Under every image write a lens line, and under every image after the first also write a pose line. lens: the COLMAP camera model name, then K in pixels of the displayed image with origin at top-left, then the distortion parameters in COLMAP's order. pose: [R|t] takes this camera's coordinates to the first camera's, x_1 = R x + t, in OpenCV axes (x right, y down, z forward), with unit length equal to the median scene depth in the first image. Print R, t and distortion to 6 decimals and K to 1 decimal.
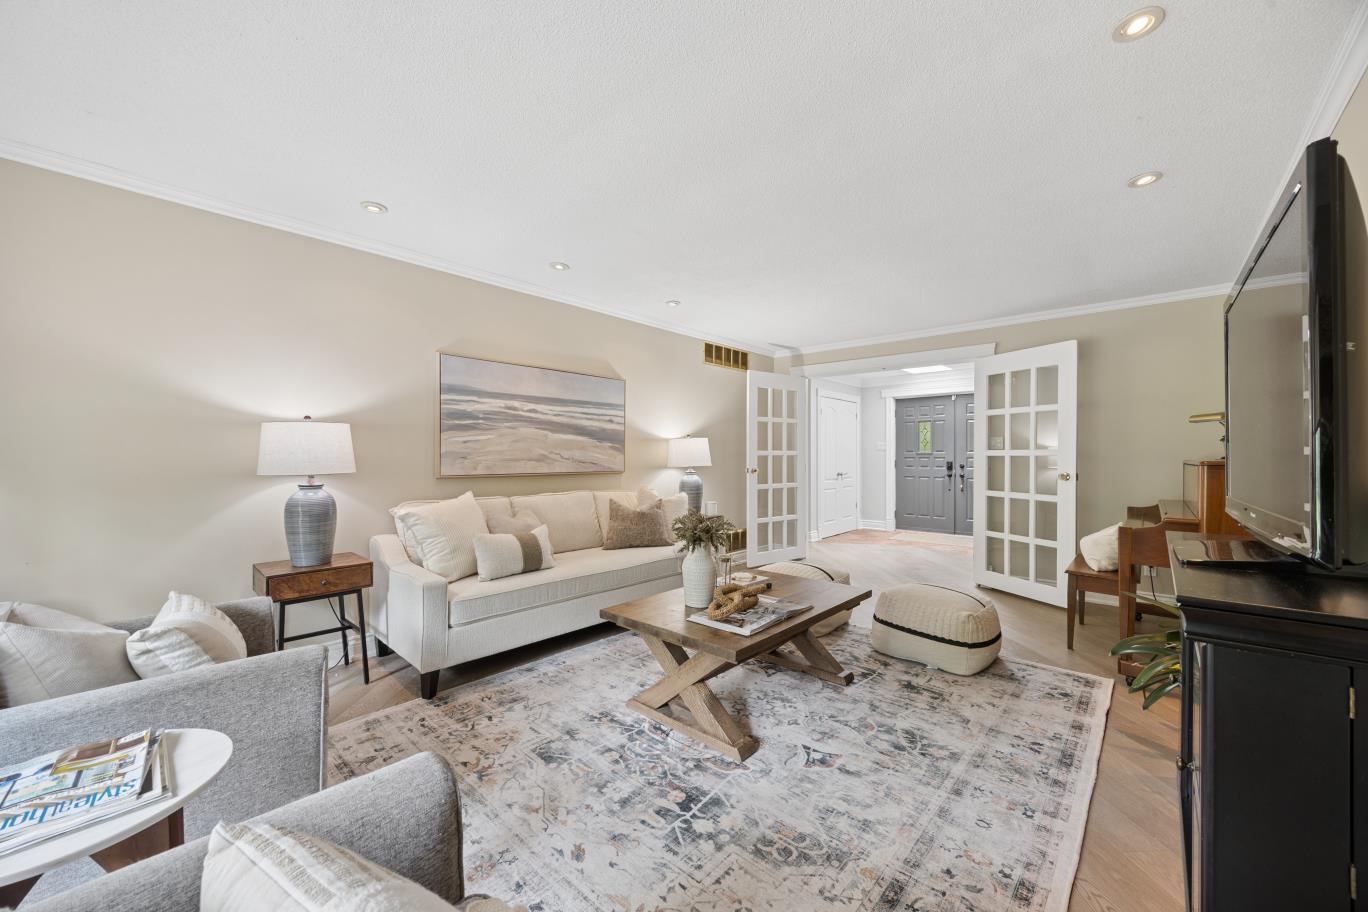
lens RADIAL K [[518.3, 0, 688.0], [0, 518.3, 455.0], [0, 0, 1]] dist [-0.003185, 0.000064]
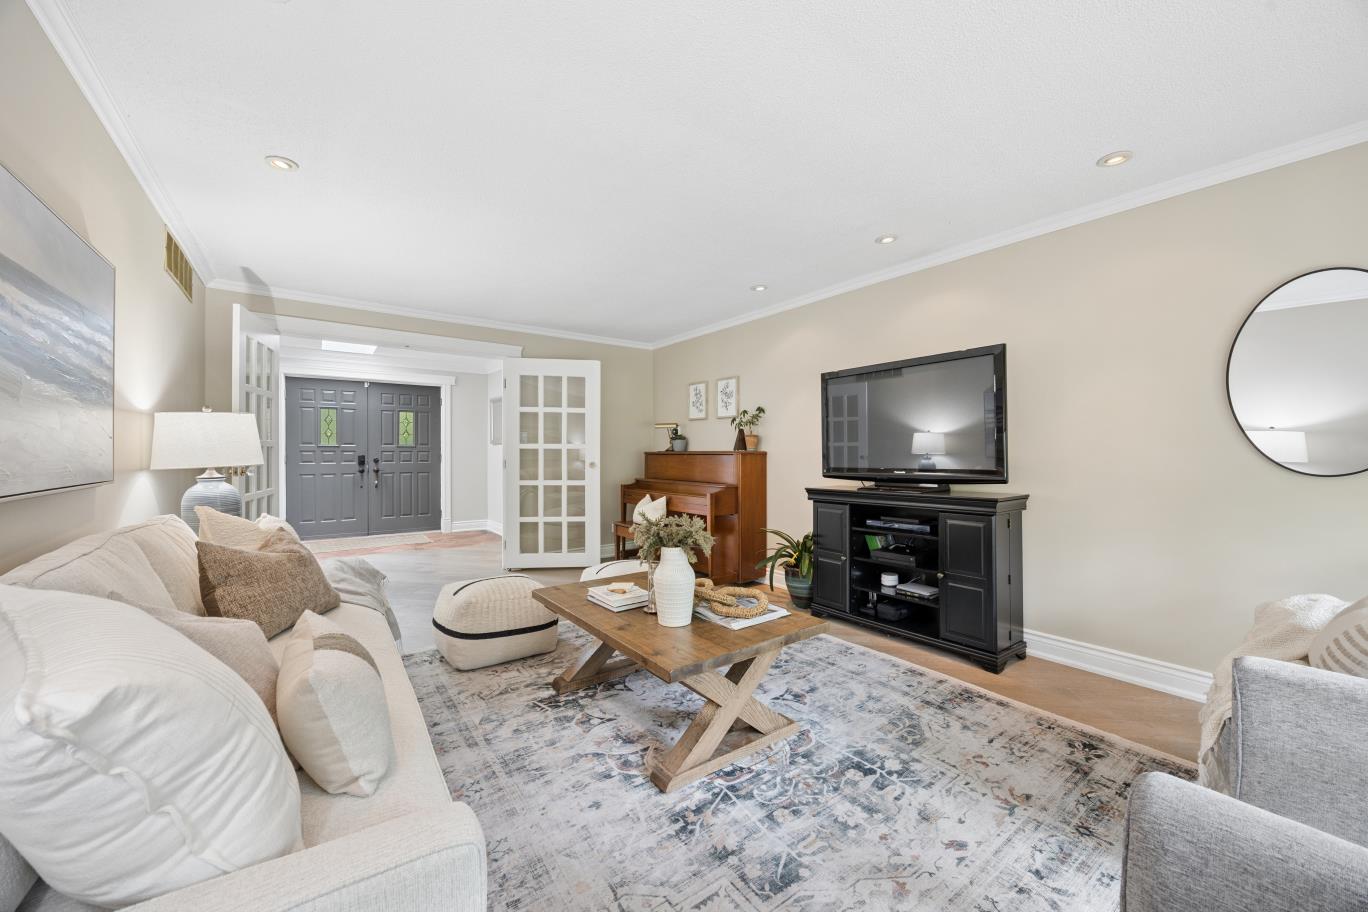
lens RADIAL K [[518.3, 0, 687.2], [0, 518.3, 454.4], [0, 0, 1]] dist [-0.003185, 0.000064]
pose [[0.202715, -0.005242, 0.979224, -0.938811], [-0.003307, 0.999976, 0.006038, 0.012651], [-0.979232, -0.004462, 0.202693, 0.957894]]
